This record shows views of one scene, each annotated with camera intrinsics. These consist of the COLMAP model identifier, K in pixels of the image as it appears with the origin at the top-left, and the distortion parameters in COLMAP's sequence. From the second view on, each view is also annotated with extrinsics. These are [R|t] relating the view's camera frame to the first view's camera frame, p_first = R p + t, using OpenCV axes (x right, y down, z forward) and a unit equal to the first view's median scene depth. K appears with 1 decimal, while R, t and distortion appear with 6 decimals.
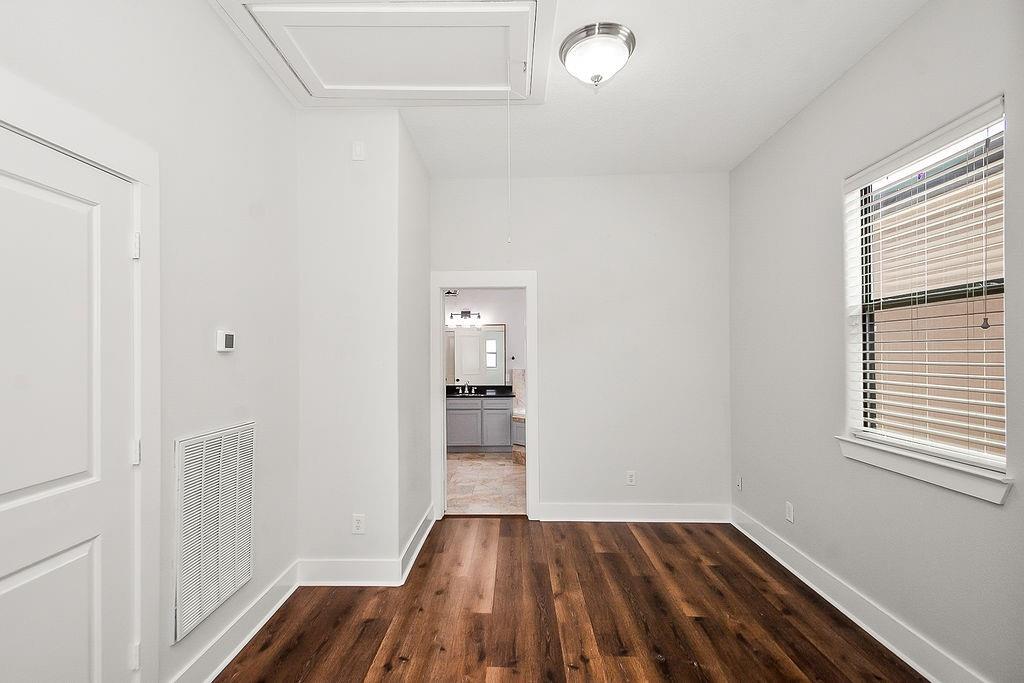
lens RADIAL K [[452.6, 0, 511.2], [0, 452.6, 350.7], [0, 0, 1]] dist [0.010865, -0.001426]
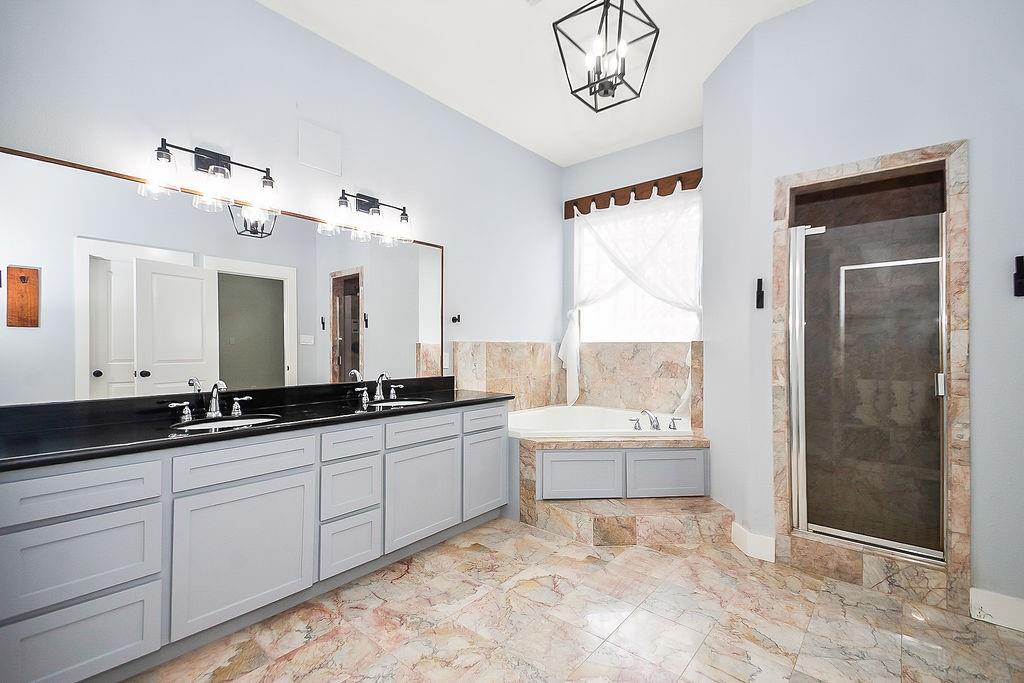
lens RADIAL K [[452.6, 0, 511.8], [0, 452.6, 343.3], [0, 0, 1]] dist [0.010865, -0.001426]
pose [[0.646894, 0.012167, 0.762483, -0.327193], [-0.016277, 0.999865, -0.002146, 0.042234], [-0.762406, -0.011022, 0.647005, 0.651693]]
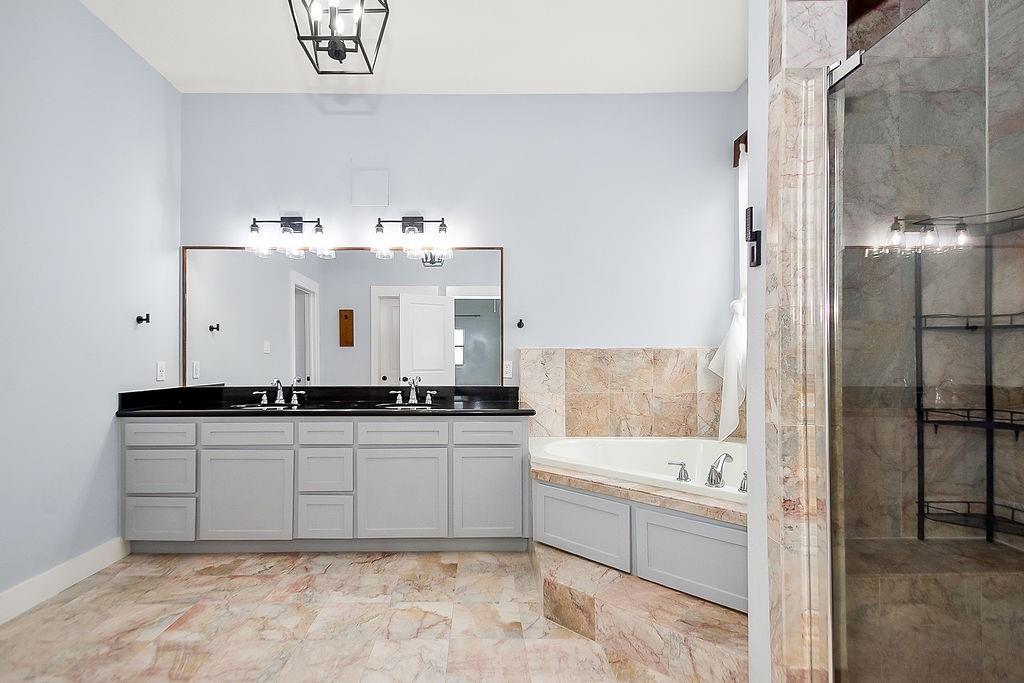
lens RADIAL K [[476.8, 0, 474.0], [0, 476.8, 357.7], [0, 0, 1]] dist [0.016567, 0.000189]
pose [[0.999980, 0.006167, -0.001187, -0.040769], [-0.006160, 0.999962, 0.006169, 0.046257], [0.001225, -0.006162, 0.999980, 0.545760]]
